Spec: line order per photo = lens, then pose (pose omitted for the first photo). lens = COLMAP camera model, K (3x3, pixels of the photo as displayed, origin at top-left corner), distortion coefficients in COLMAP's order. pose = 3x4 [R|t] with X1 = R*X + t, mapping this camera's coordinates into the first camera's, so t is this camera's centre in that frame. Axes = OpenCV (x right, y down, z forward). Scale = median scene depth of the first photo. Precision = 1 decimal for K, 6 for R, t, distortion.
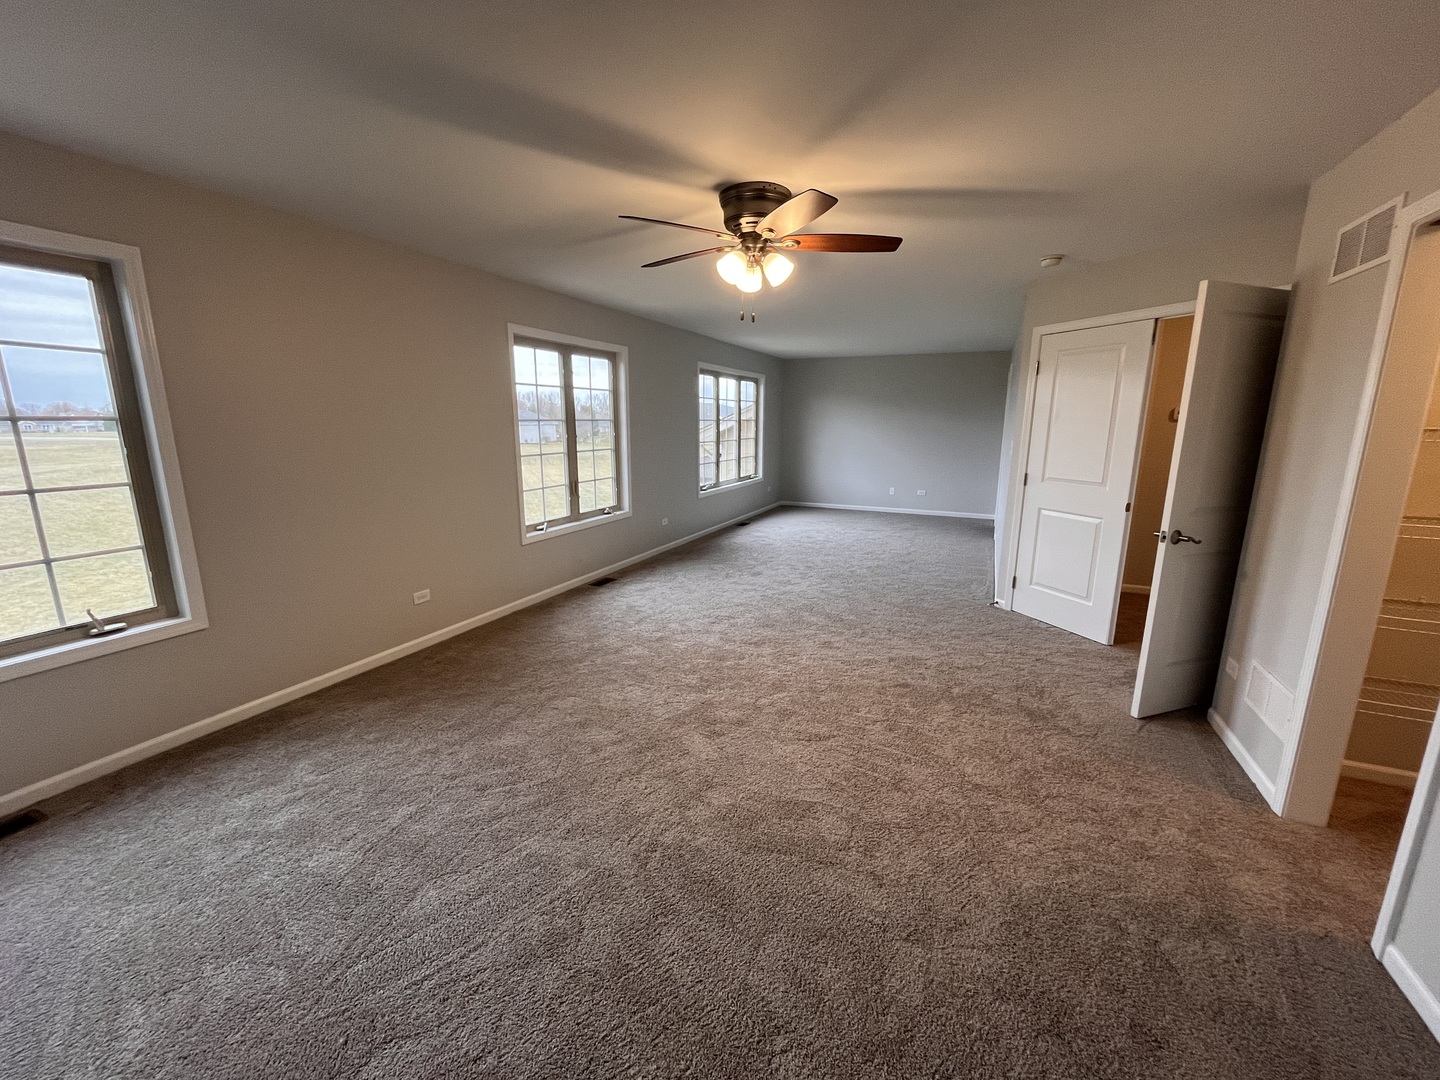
lens RADIAL K [[579.9, 0, 716.4], [0, 579.9, 541.2], [0, 0, 1]] dist [-0.001567, 0.000168]
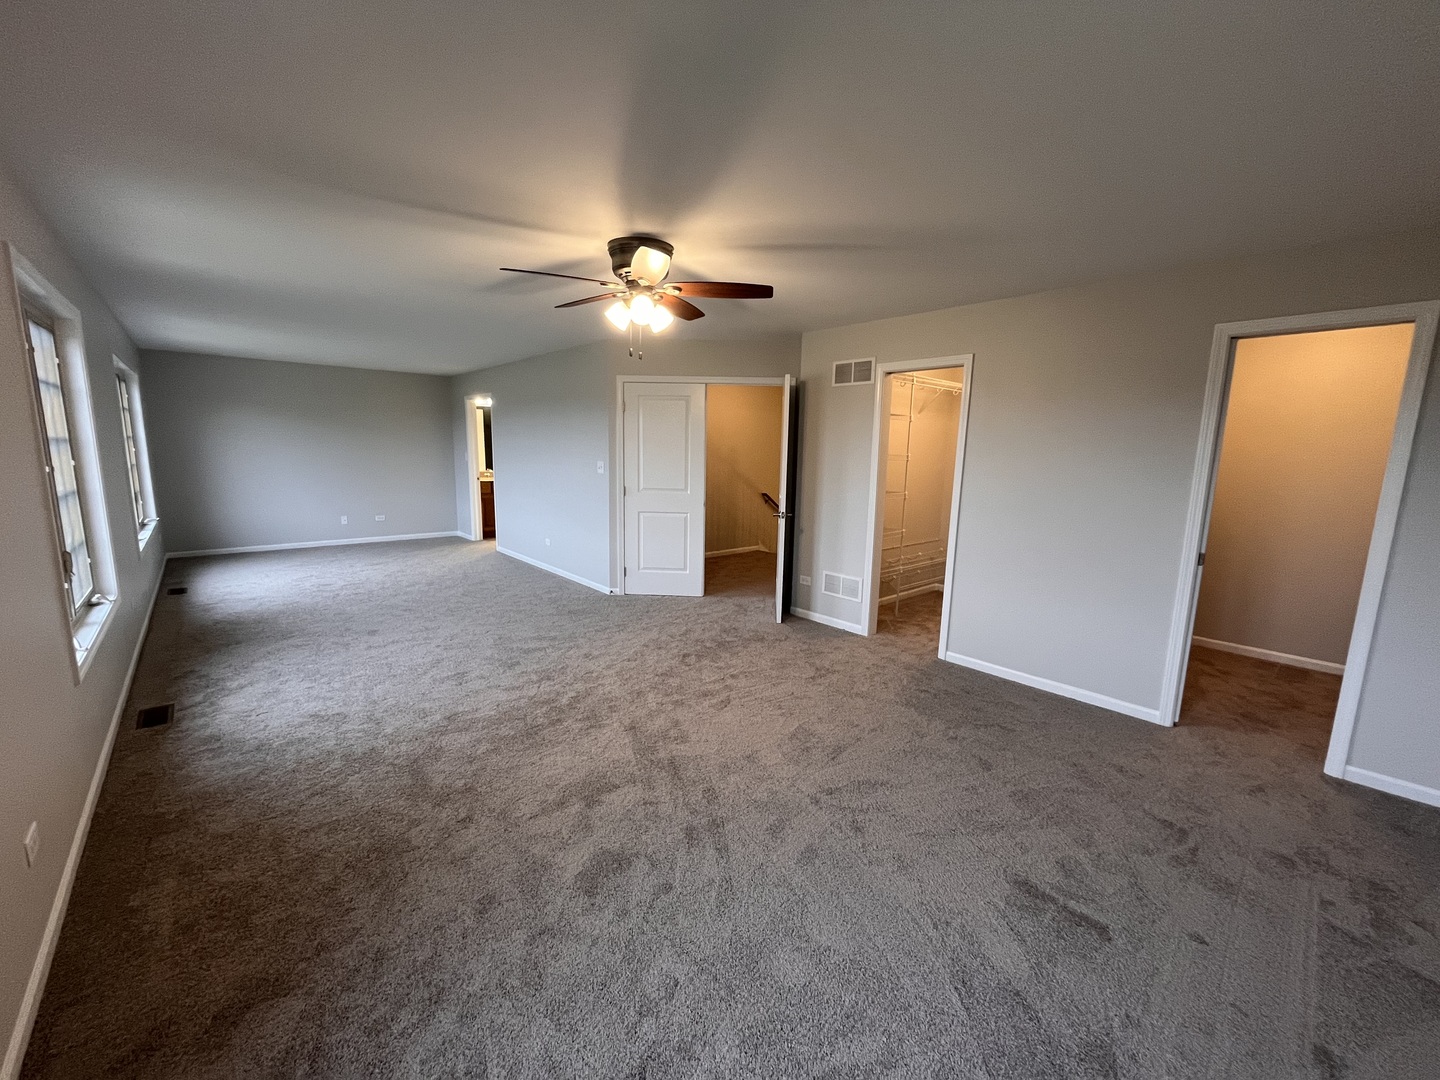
lens RADIAL K [[579.9, 0, 716.4], [0, 579.9, 541.2], [0, 0, 1]] dist [-0.001567, 0.000168]
pose [[0.408324, -0.143408, 0.901502, -0.662048], [0.169109, 0.982371, 0.079676, -0.076054], [-0.897036, 0.119919, 0.425378, 0.324301]]
